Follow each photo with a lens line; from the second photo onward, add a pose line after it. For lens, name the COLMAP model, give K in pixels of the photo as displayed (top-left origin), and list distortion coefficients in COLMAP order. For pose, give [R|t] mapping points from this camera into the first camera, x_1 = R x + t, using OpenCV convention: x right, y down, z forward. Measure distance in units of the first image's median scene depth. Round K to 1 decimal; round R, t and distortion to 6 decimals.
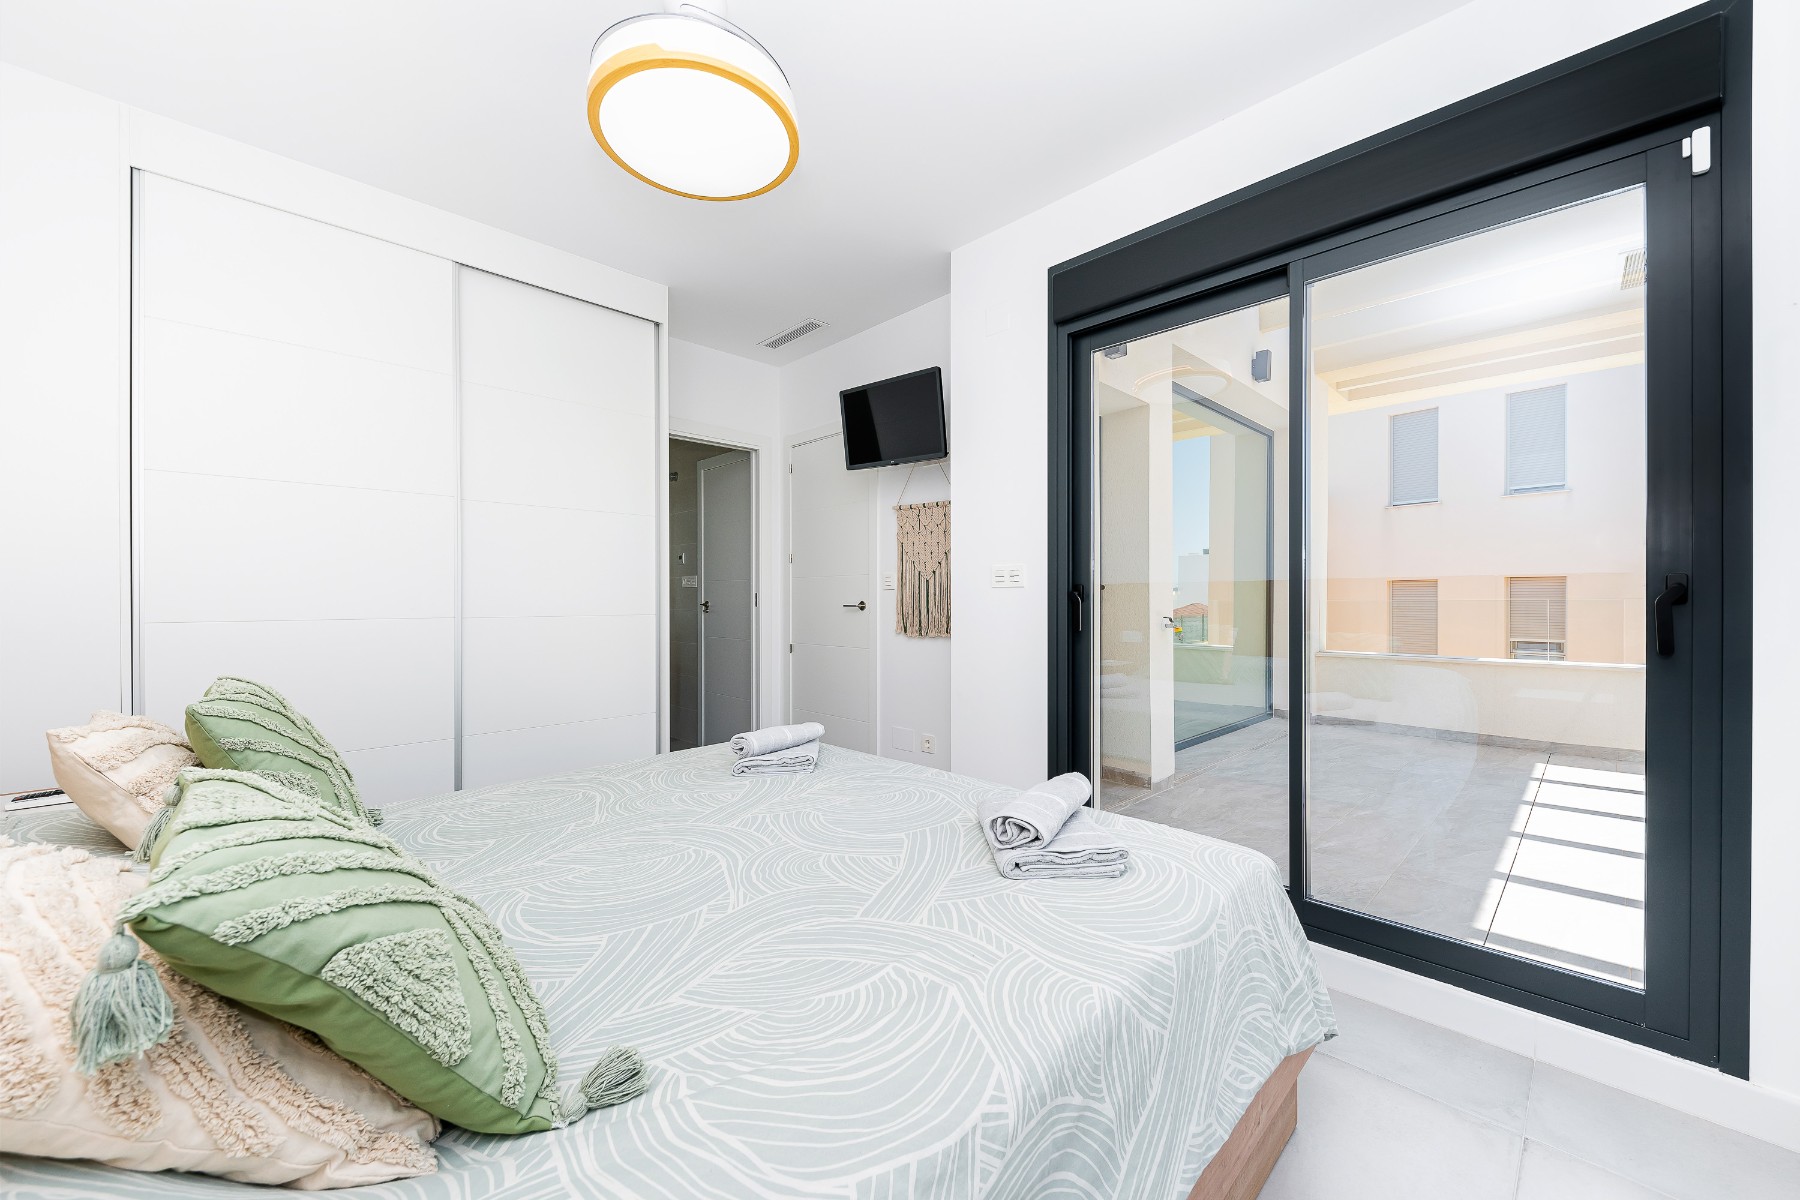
lens RADIAL K [[699.5, 0, 877.4], [0, 699.5, 599.5], [0, 0, 1]] dist [0.010712, 0.000030]
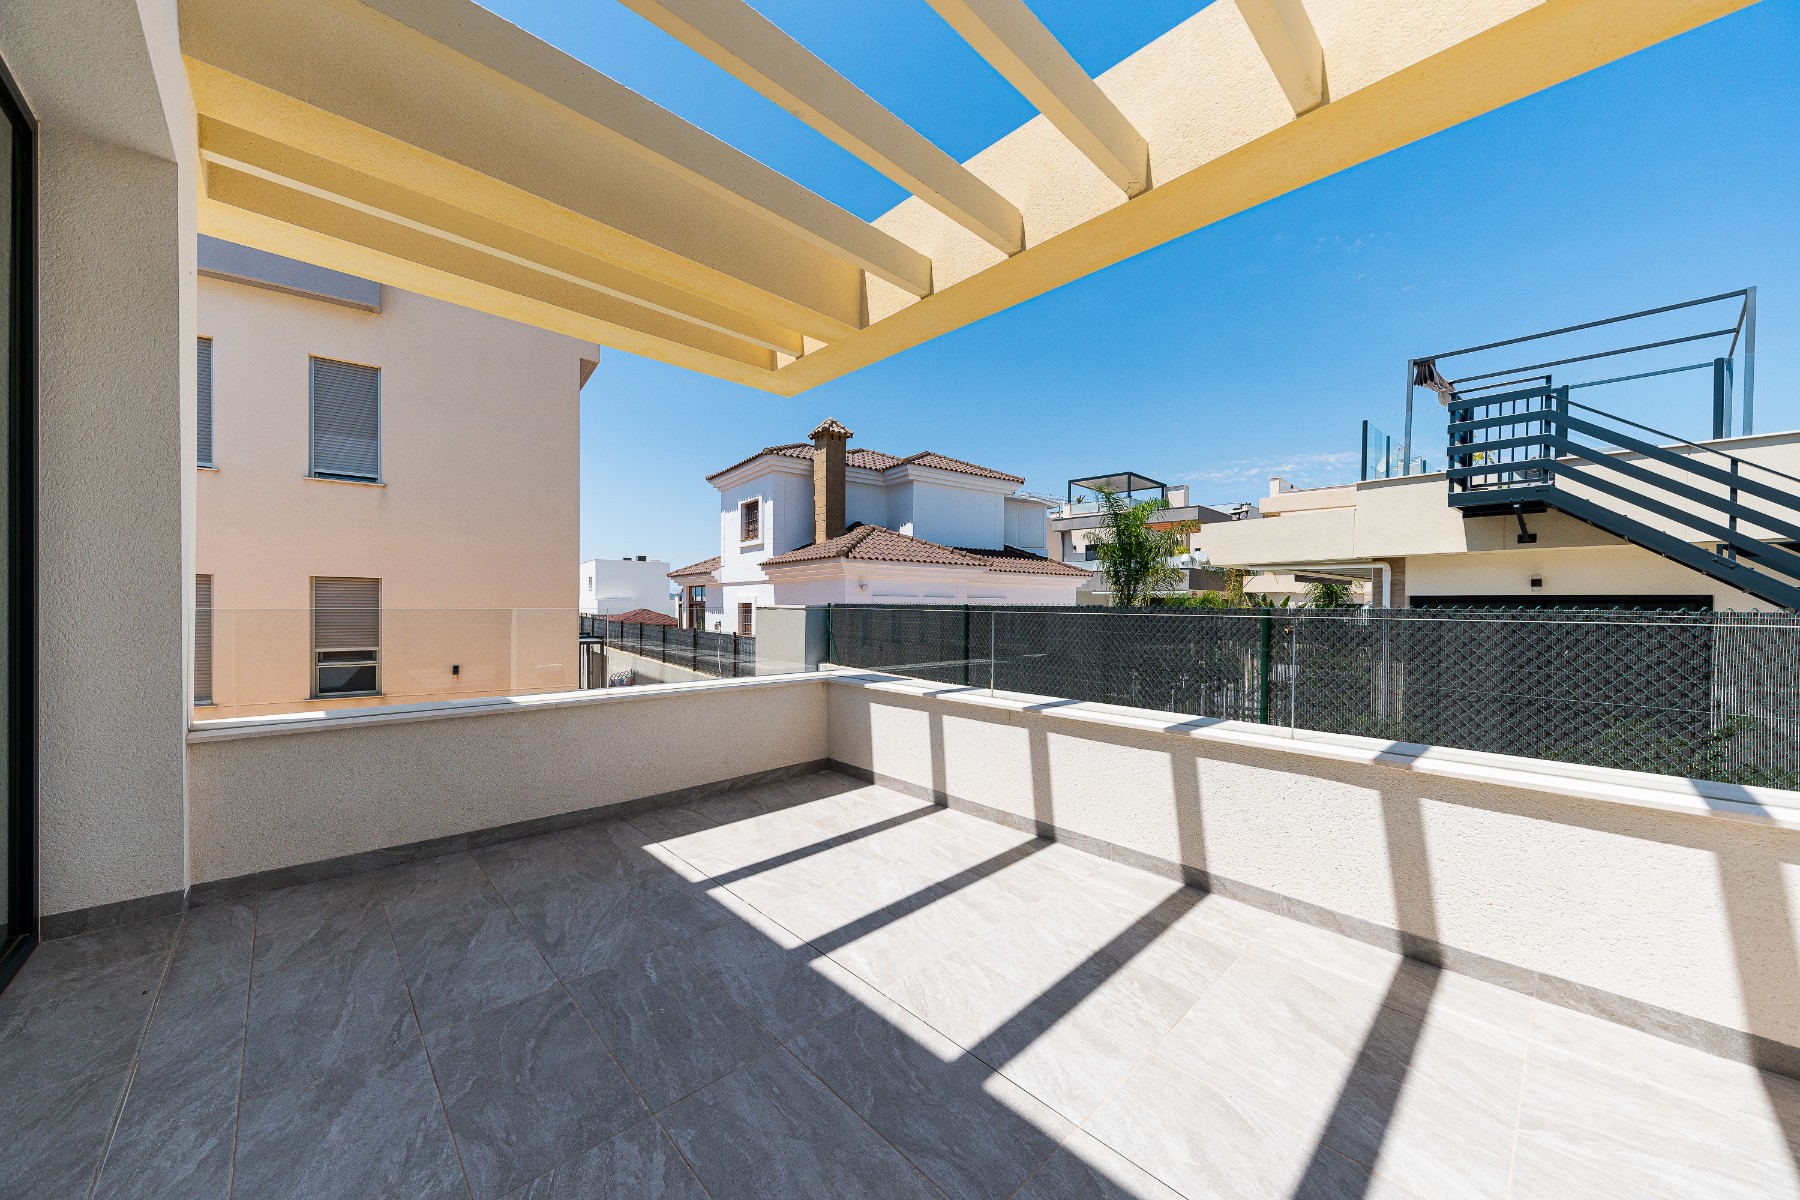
lens RADIAL K [[628.1, 0, 948.3], [0, 628.1, 609.9], [0, 0, 1]] dist [-0.001155, -0.000184]
pose [[-0.042819, -0.006697, 0.999060, 0.125441], [-0.006122, 0.999961, 0.006441, -0.001123], [-0.999064, -0.005841, -0.042859, 0.294881]]
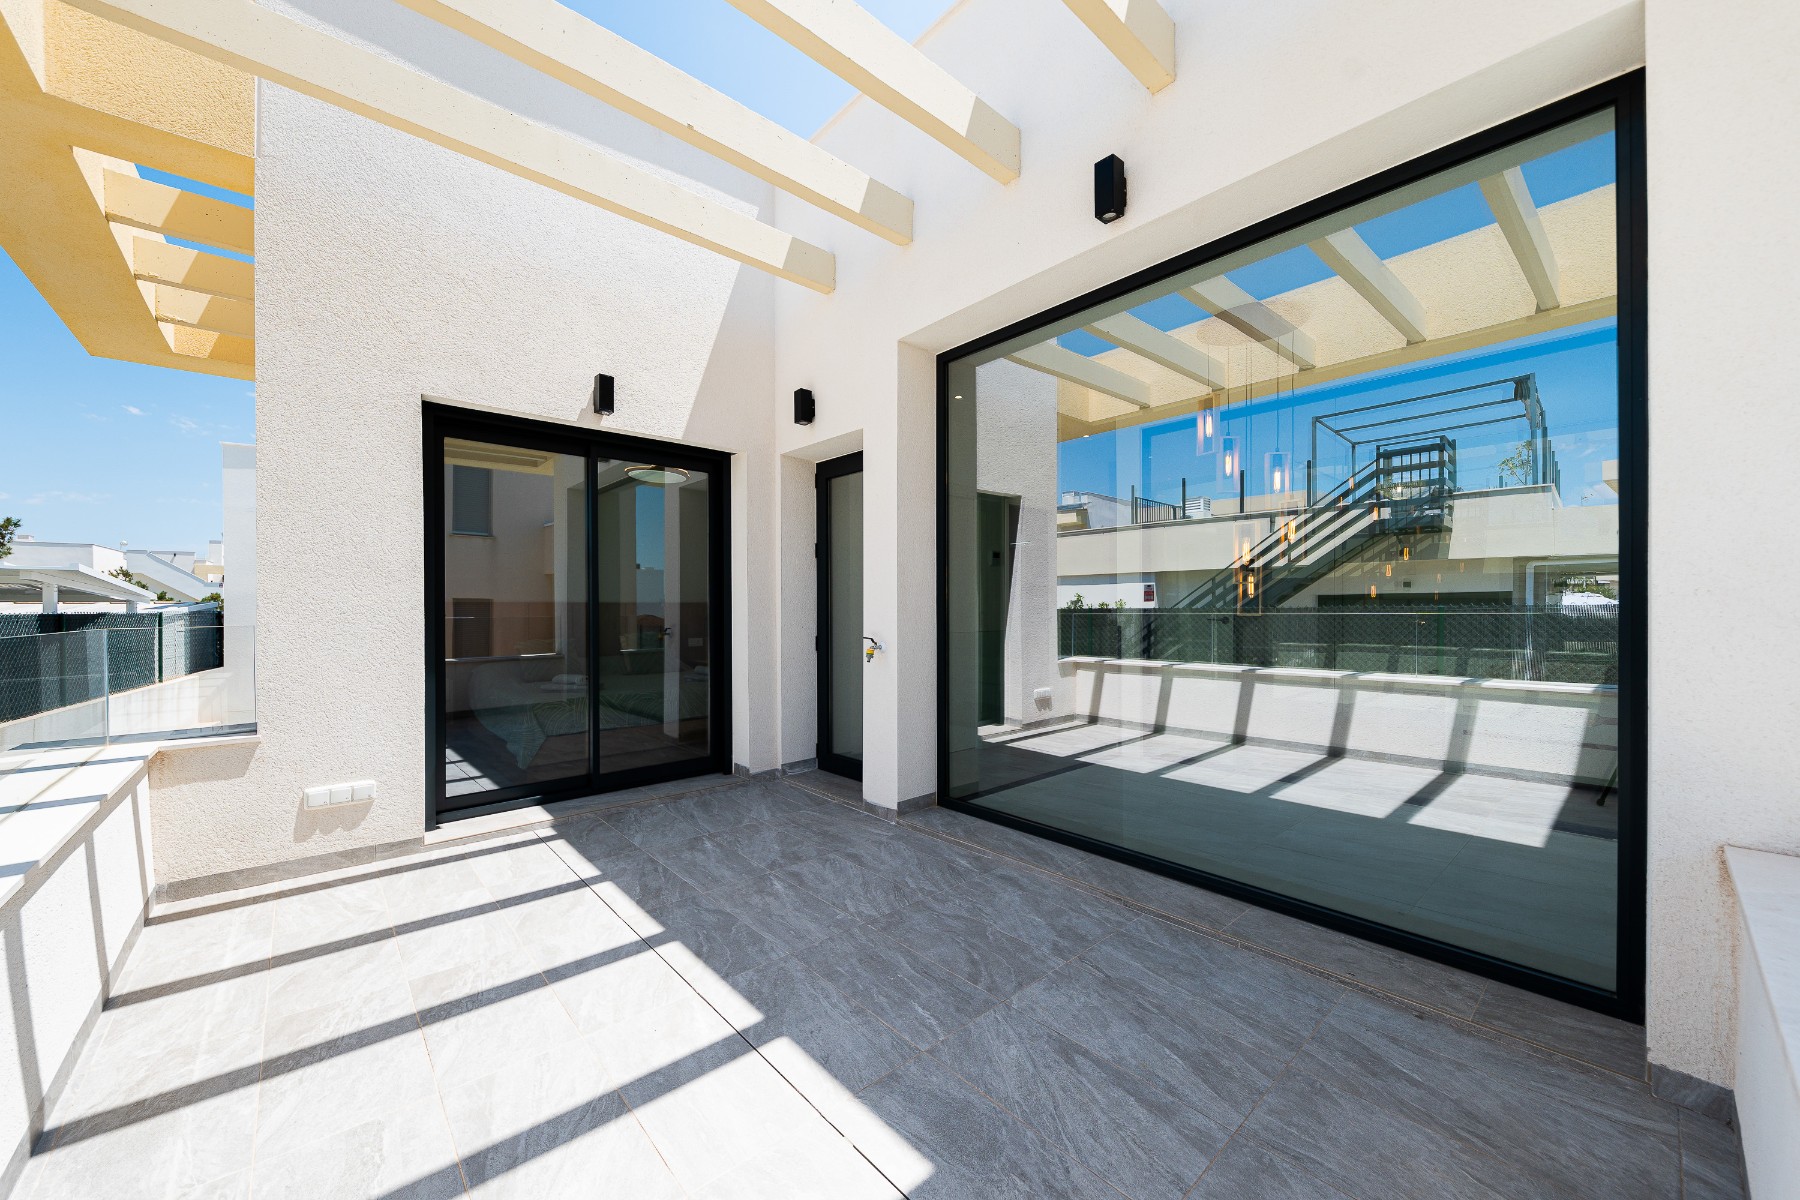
lens RADIAL K [[681.0, 0, 901.2], [0, 681.0, 607.3], [0, 0, 1]] dist [-0.000568, -0.000020]
pose [[-0.053476, 0.000280, -0.998569, 0.452654], [-0.000566, 1.000000, 0.000311, -0.004557], [0.998569, 0.000582, -0.053476, 0.366616]]
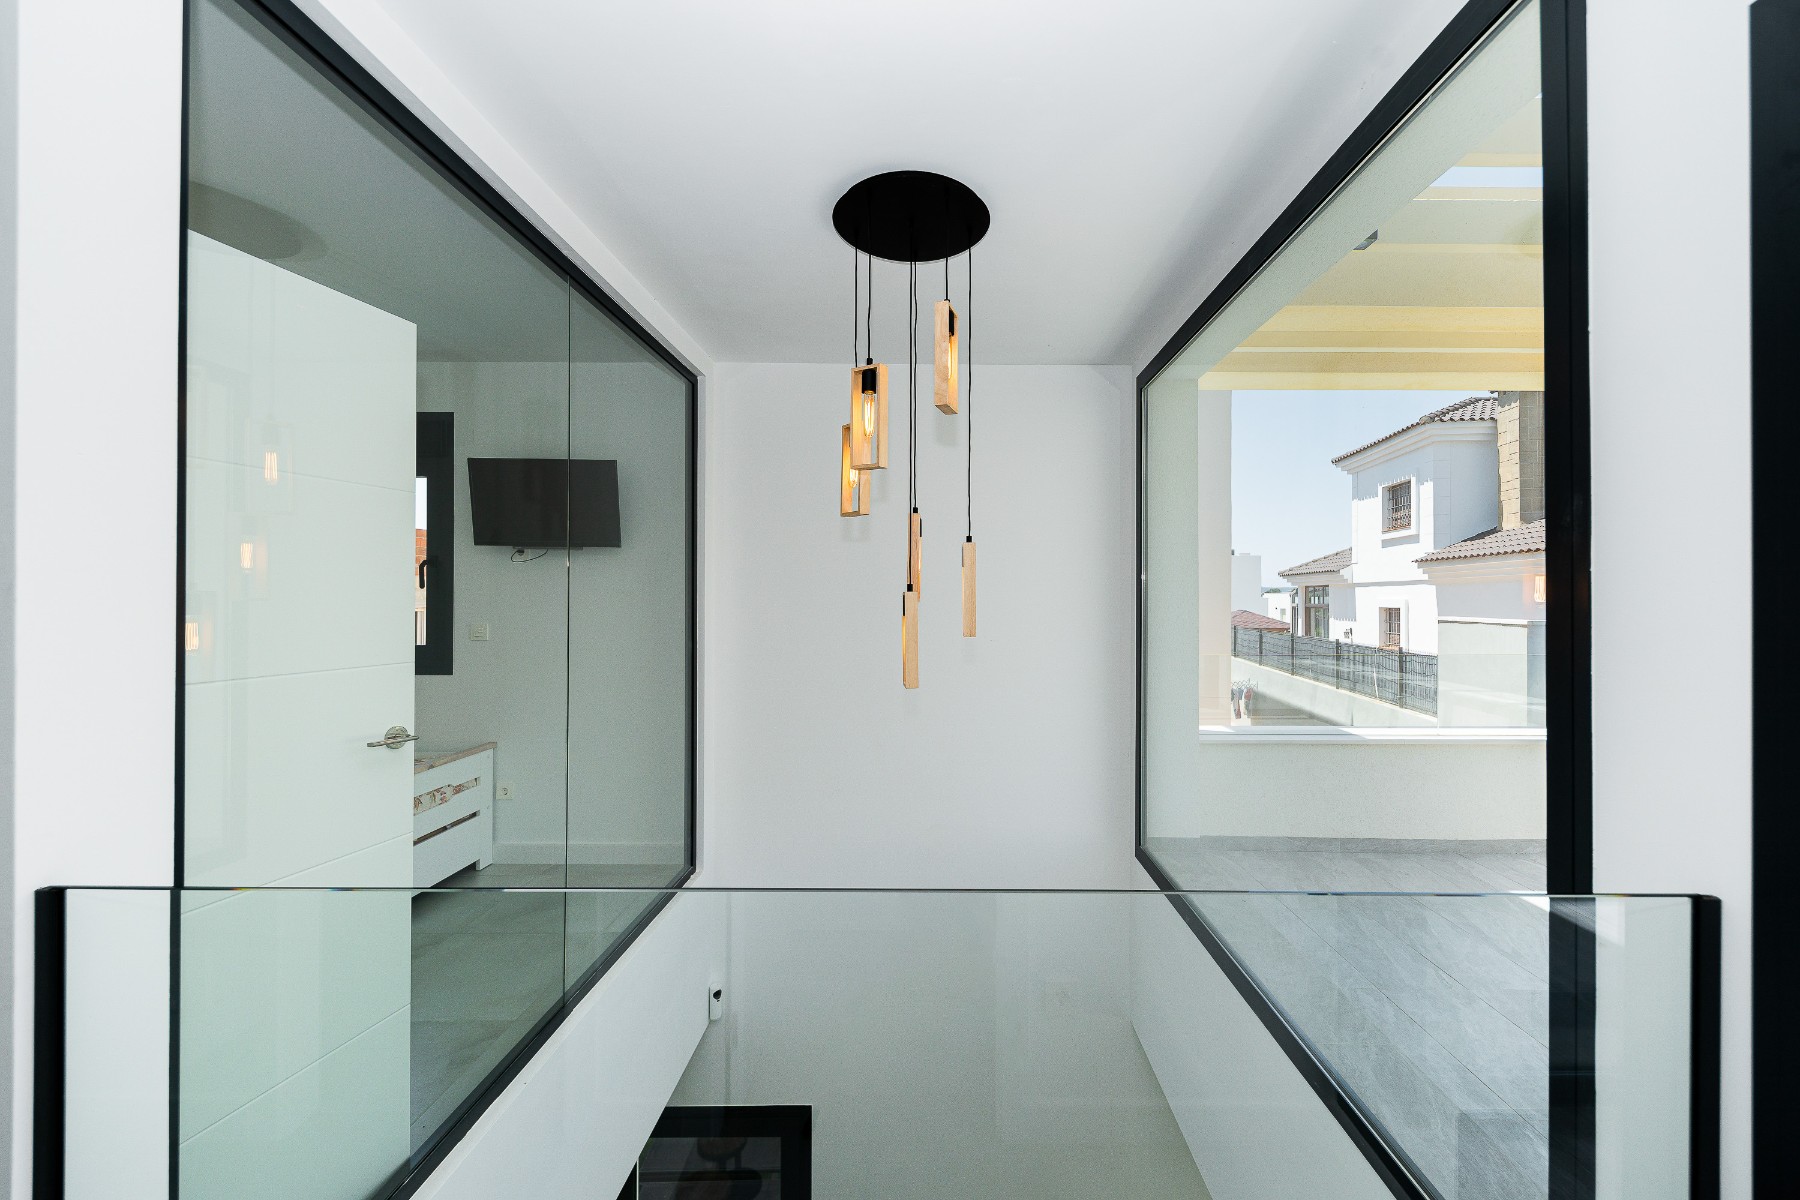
lens RADIAL K [[728.9, 0, 932.8], [0, 728.9, 594.1], [0, 0, 1]] dist [0.000507, 0.000009]
pose [[0.700339, 0.004341, 0.713797, -0.004251], [0.001497, 0.999970, -0.007551, -0.024993], [-0.713809, 0.006357, 0.700312, 0.363505]]
